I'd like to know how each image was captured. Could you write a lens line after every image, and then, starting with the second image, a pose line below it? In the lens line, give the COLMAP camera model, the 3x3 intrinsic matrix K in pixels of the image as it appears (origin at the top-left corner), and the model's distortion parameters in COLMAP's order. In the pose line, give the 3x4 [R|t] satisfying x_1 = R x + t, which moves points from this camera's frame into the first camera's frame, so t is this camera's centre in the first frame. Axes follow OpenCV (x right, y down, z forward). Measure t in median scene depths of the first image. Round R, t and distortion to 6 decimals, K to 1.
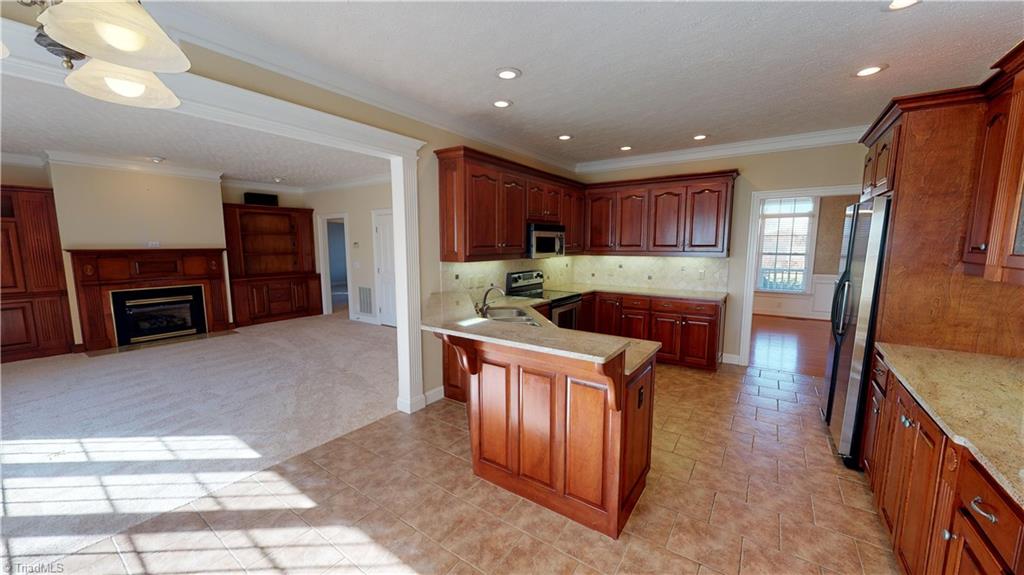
lens RADIAL K [[375.9, 0, 517.5], [0, 375.9, 291.3], [0, 0, 1]] dist [-0.001885, -0.000069]
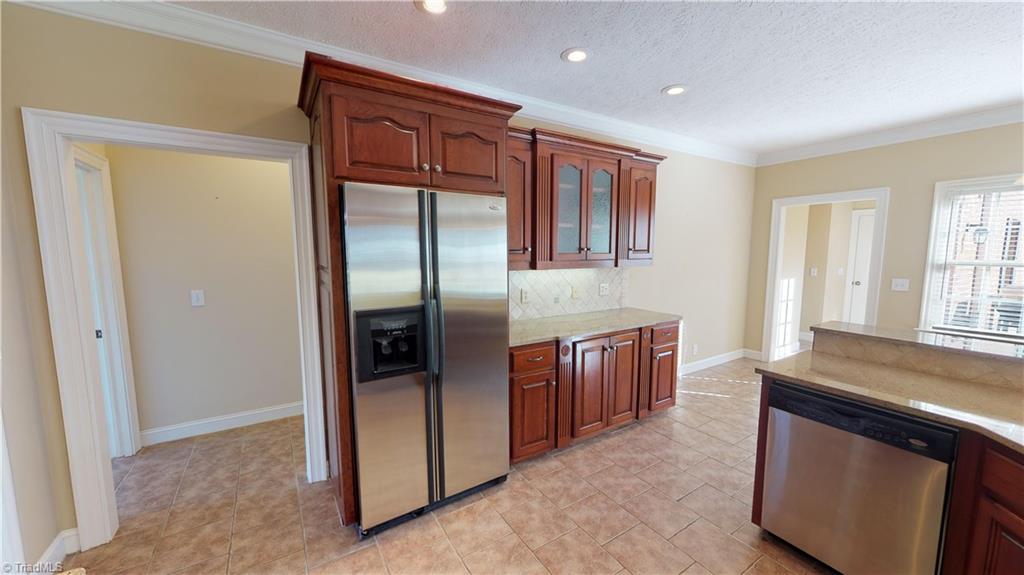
lens RADIAL K [[375.9, 0, 516.0], [0, 375.9, 288.3], [0, 0, 1]] dist [-0.001885, -0.000069]
pose [[-0.920805, -0.040060, 0.387959, 0.298417], [0.050301, 0.974206, 0.219982, -0.127421], [-0.386765, 0.222075, -0.895039, 1.024796]]
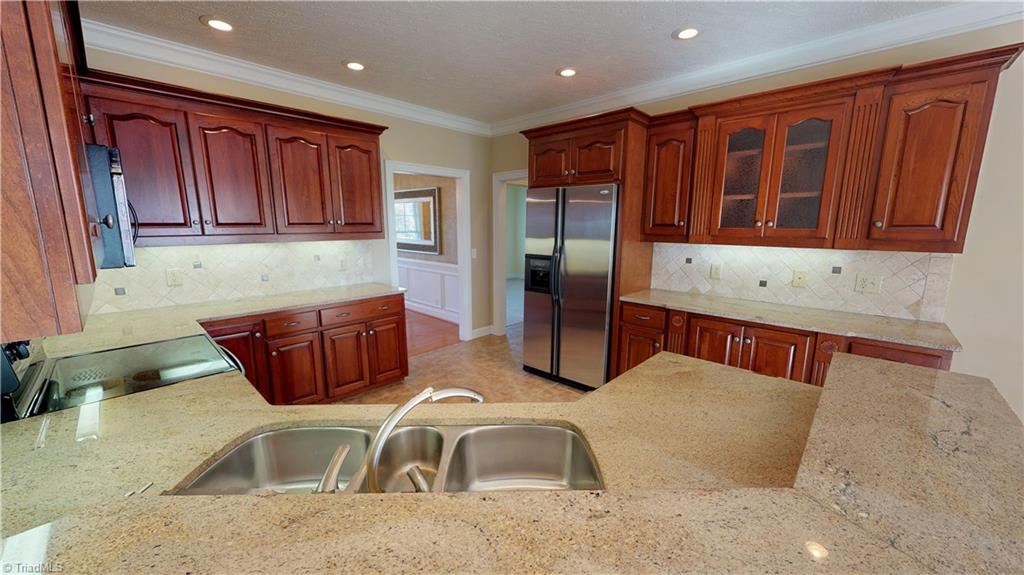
lens RADIAL K [[375.9, 0, 511.7], [0, 375.9, 286.8], [0, 0, 1]] dist [-0.001885, -0.000069]
pose [[0.145666, -0.167575, 0.975038, -0.208905], [0.123256, 0.980946, 0.150176, -0.077856], [-0.981626, 0.098303, 0.163545, 0.627142]]
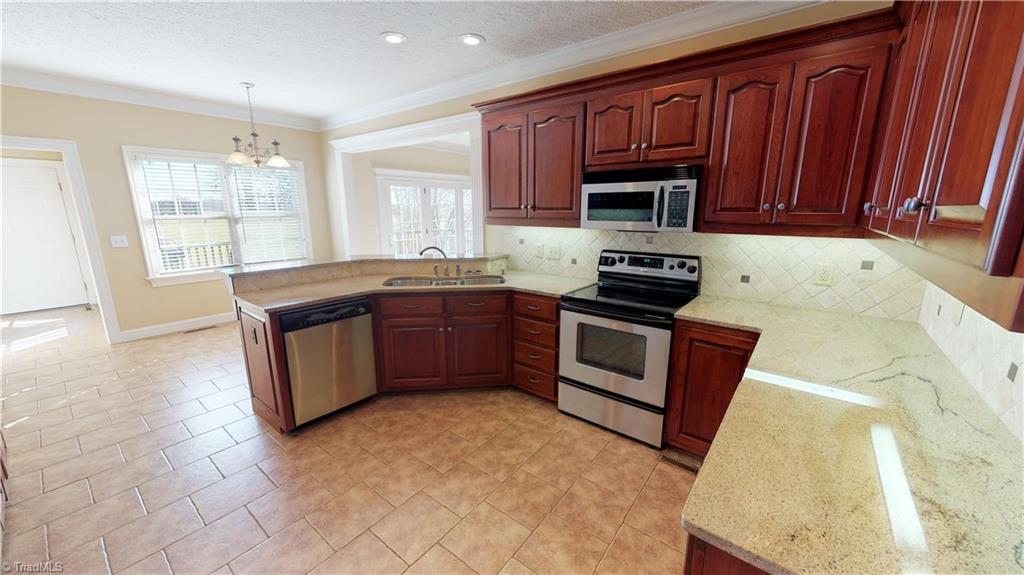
lens RADIAL K [[375.9, 0, 518.5], [0, 375.9, 289.8], [0, 0, 1]] dist [-0.001885, -0.000069]
pose [[-0.046856, 0.208443, -0.976911, 0.680224], [-0.130534, 0.968322, 0.212871, -0.105194], [0.990336, 0.137495, -0.018163, 0.893006]]
